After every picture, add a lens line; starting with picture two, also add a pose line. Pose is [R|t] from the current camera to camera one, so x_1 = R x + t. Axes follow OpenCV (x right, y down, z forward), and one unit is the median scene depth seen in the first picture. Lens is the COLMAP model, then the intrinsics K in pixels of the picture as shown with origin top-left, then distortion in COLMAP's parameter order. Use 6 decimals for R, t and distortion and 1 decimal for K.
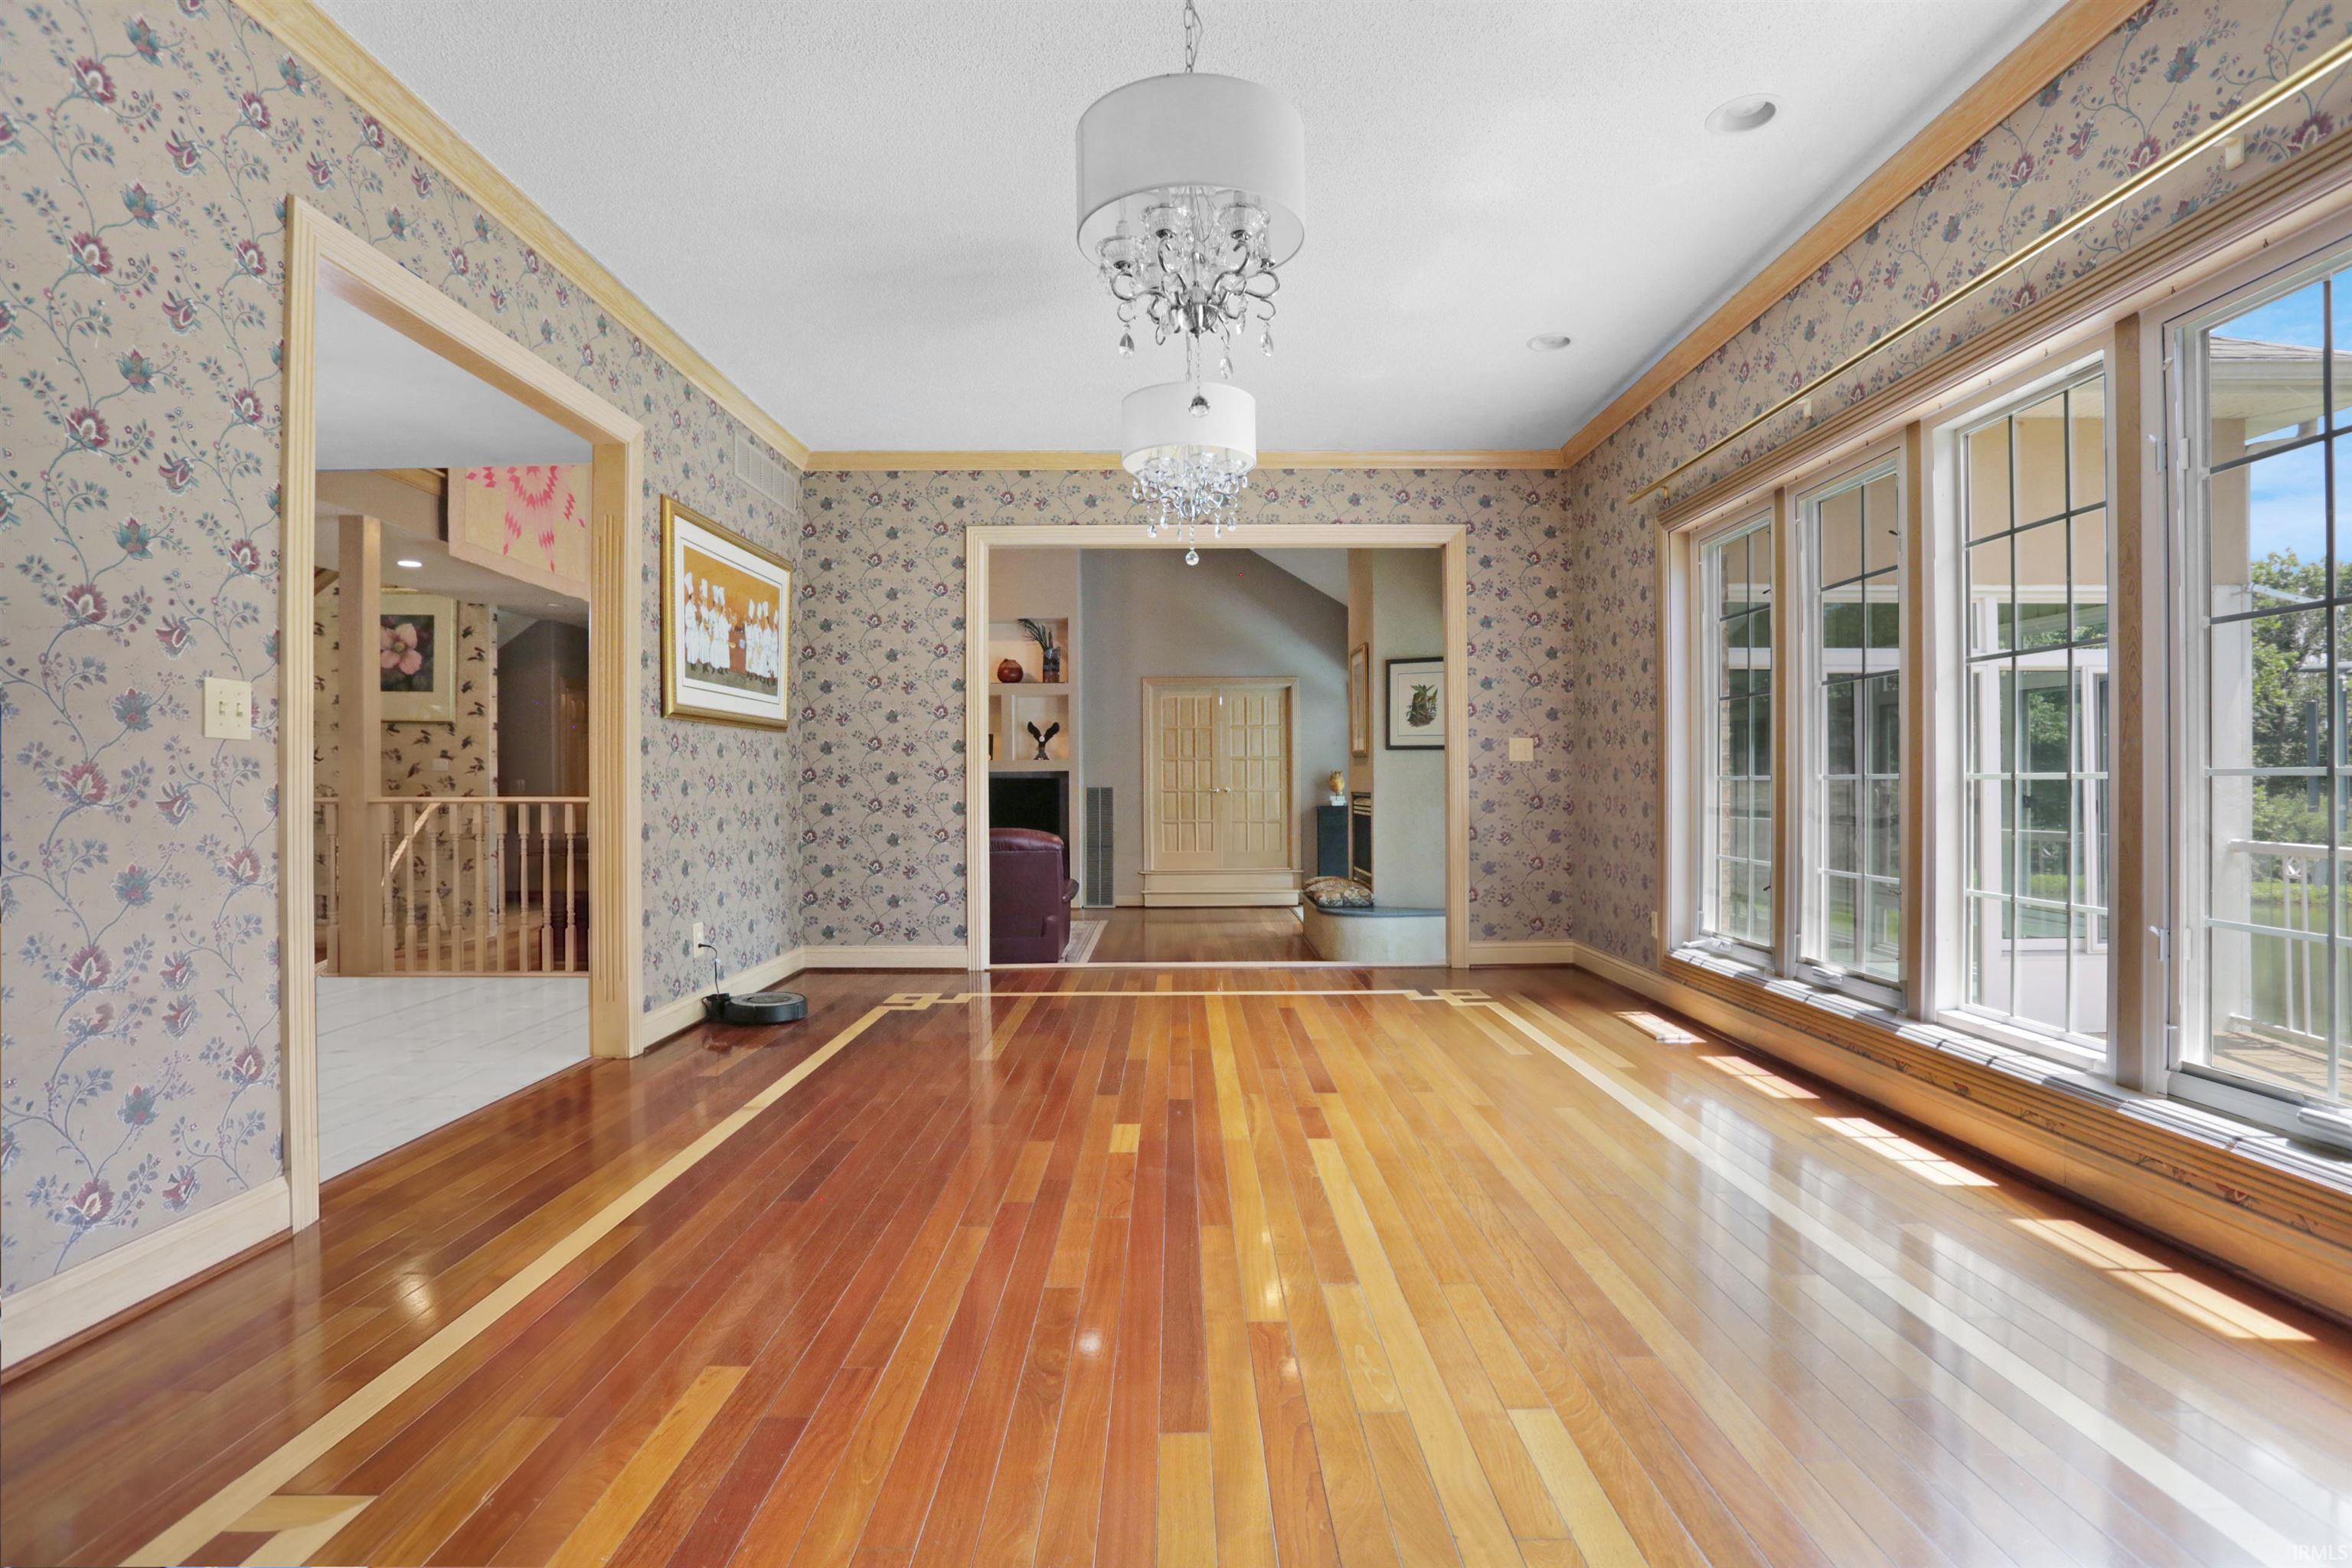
lens RADIAL K [[1175.6, 0, 1175.8], [0, 1175.6, 759.5], [0, 0, 1]] dist [-0.028179, 0.000165]
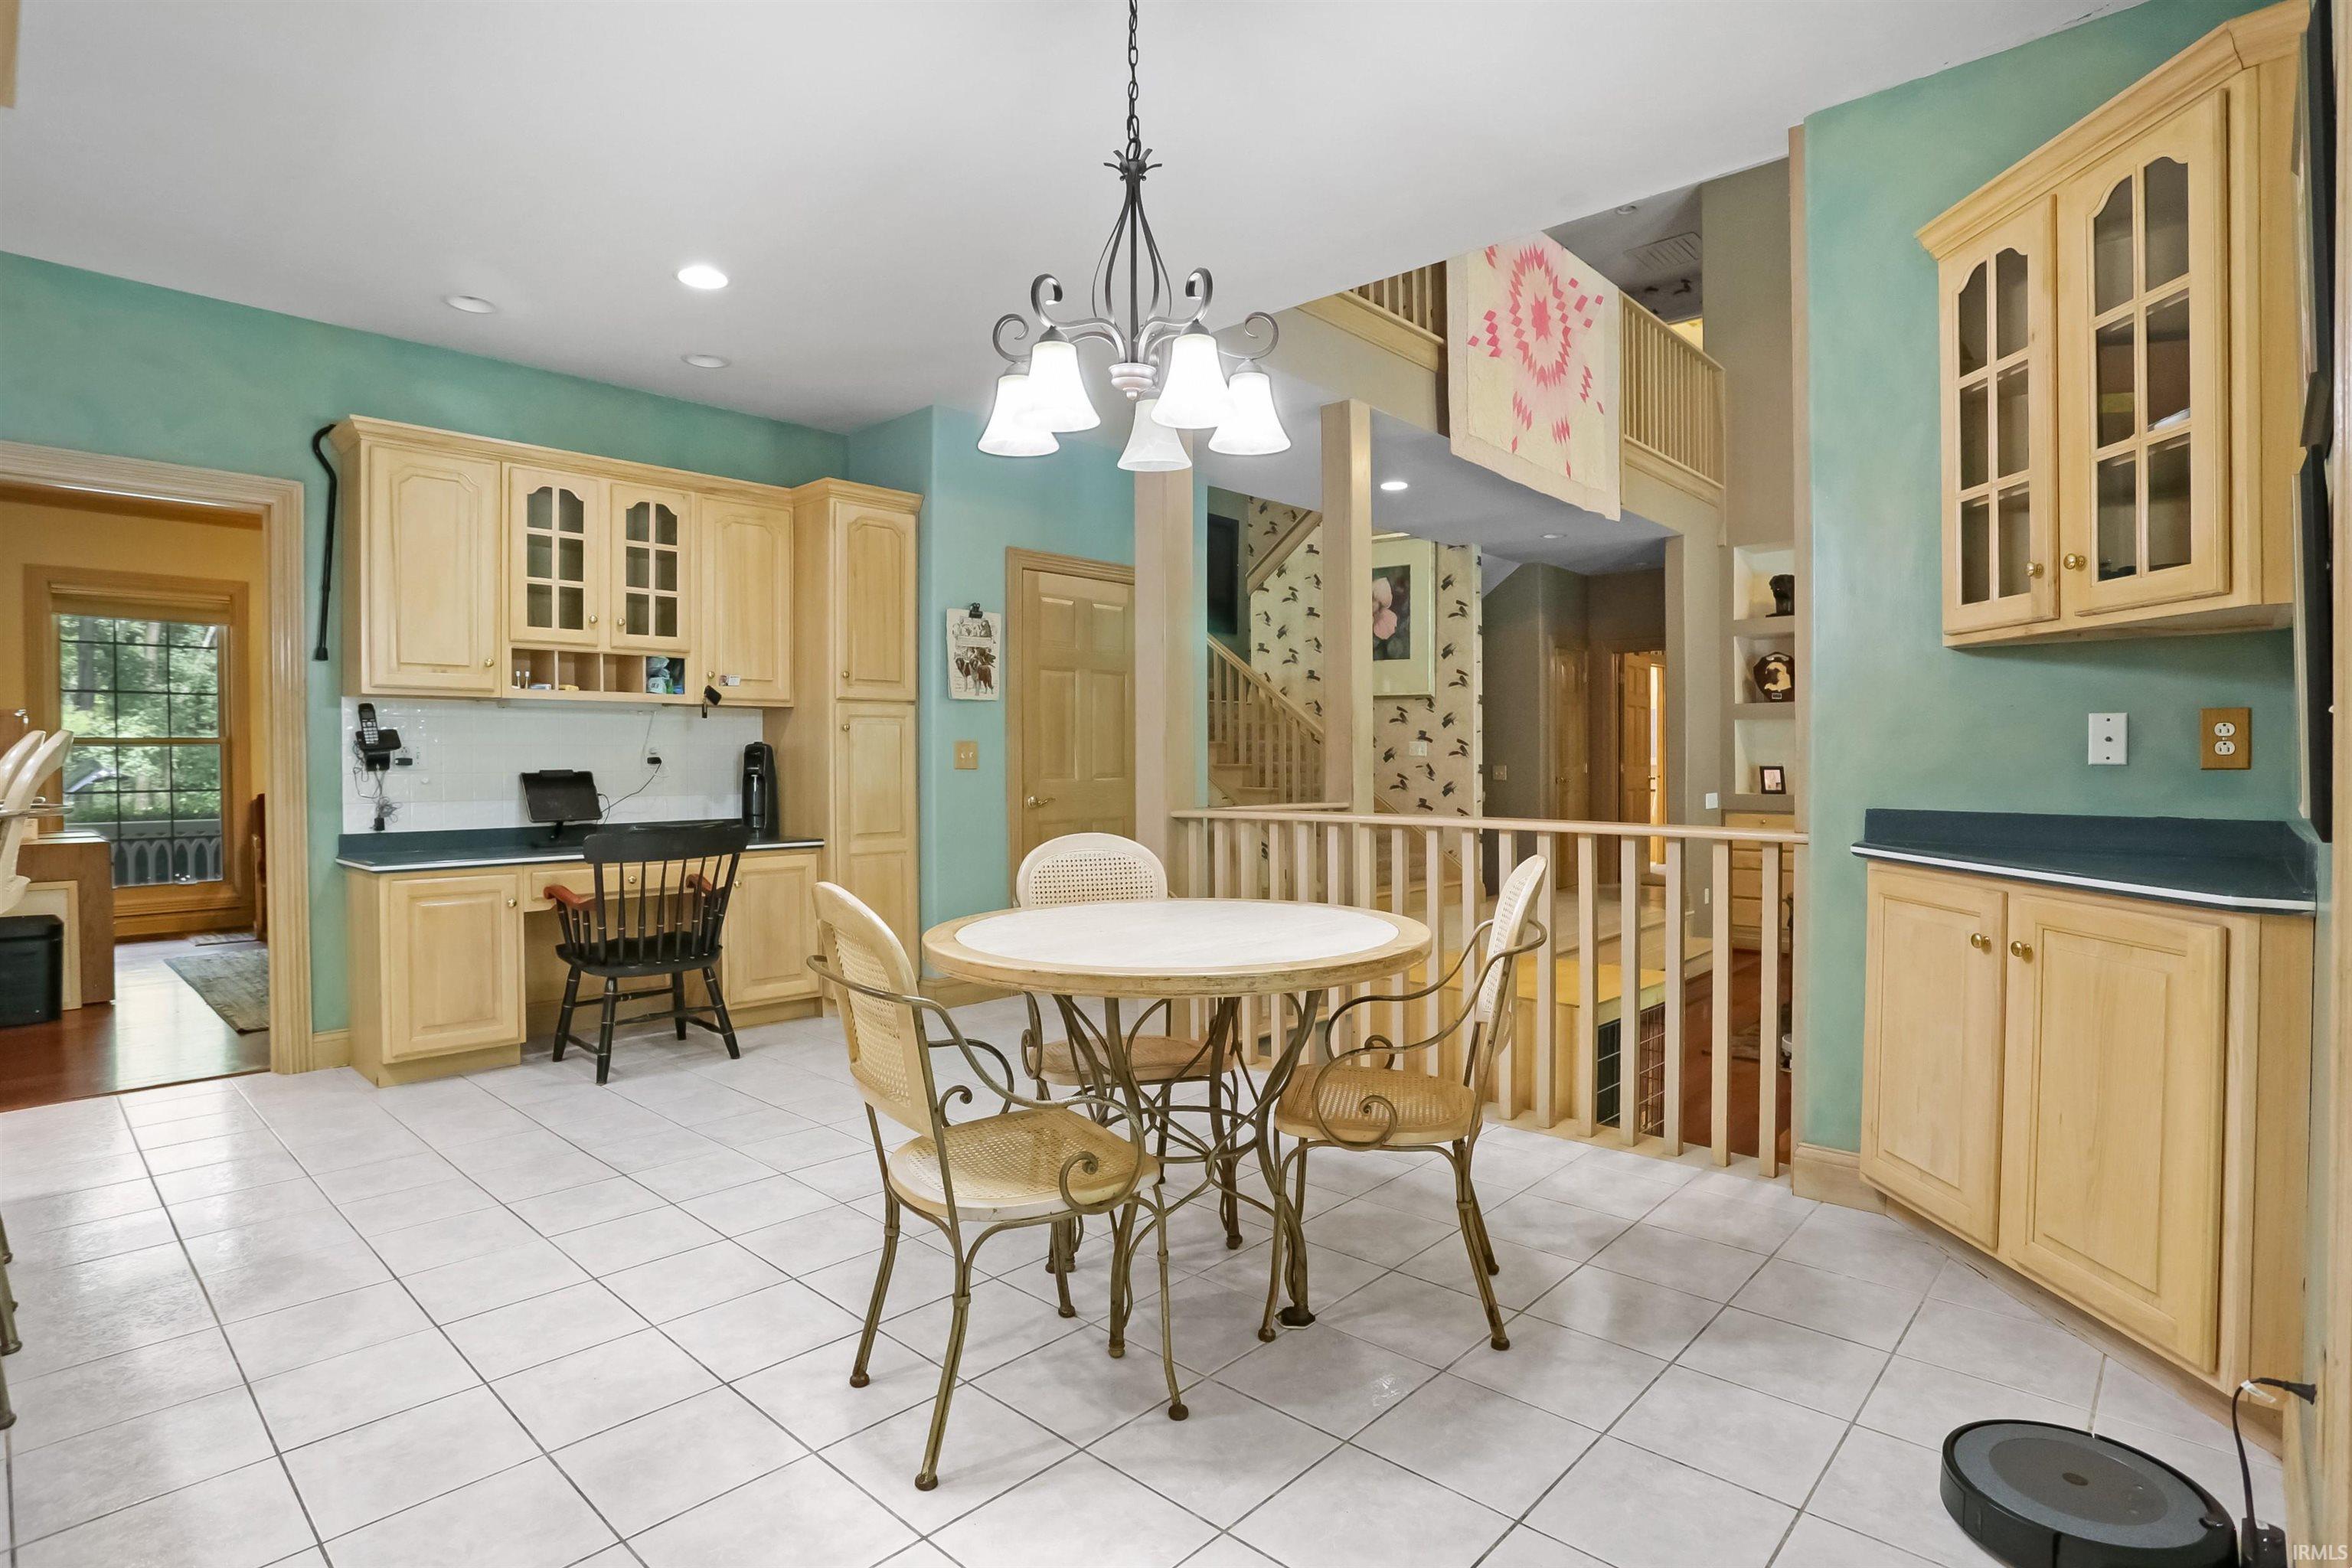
lens RADIAL K [[1196.0, 0, 1161.9], [0, 1196.0, 777.8], [0, 0, 1]] dist [-0.049847, 0.001909]
pose [[0.737968, 0.015004, -0.674669, -0.200366], [0.010952, 0.999355, 0.034205, -0.005477], [0.674747, -0.032631, 0.737328, 0.260915]]
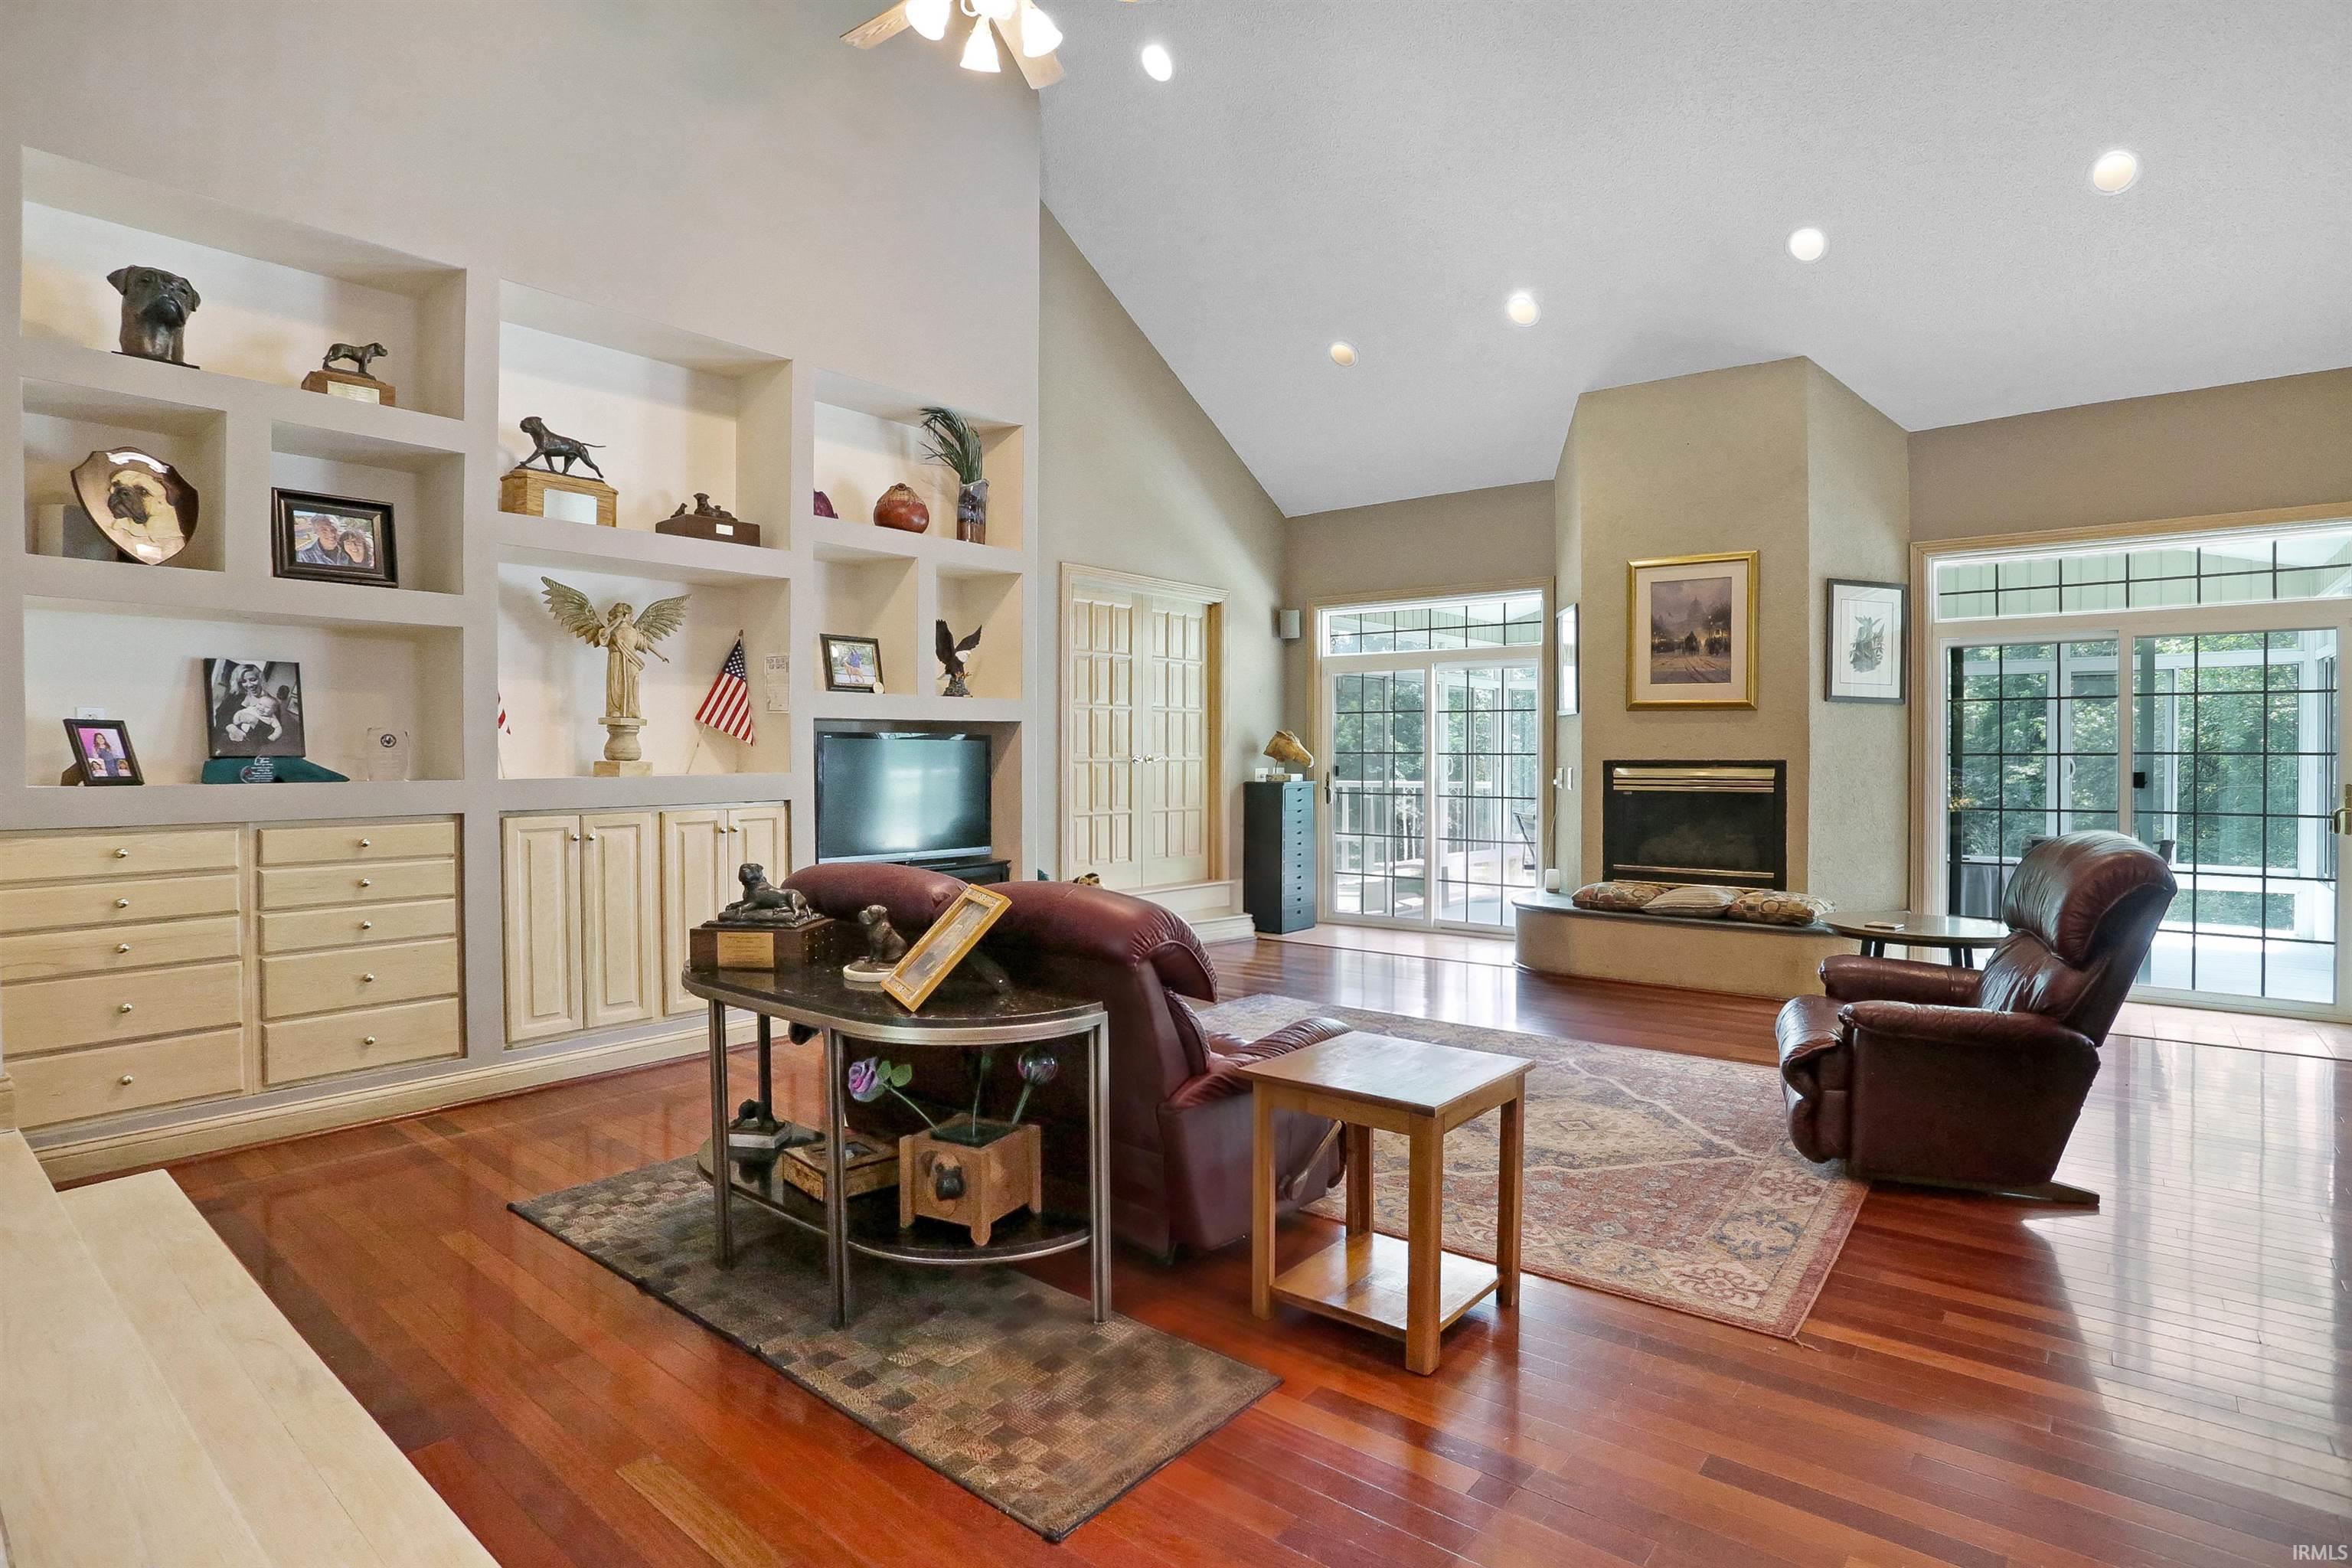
lens RADIAL K [[1158.9, 0, 1171.7], [0, 1158.9, 752.5], [0, 0, 1]] dist [-0.077619, 0.030096]
pose [[0.639075, 0.004621, 0.769130, -0.495542], [-0.020405, 0.999732, 0.010948, 0.018575], [-0.768873, -0.022690, 0.638998, 0.707497]]
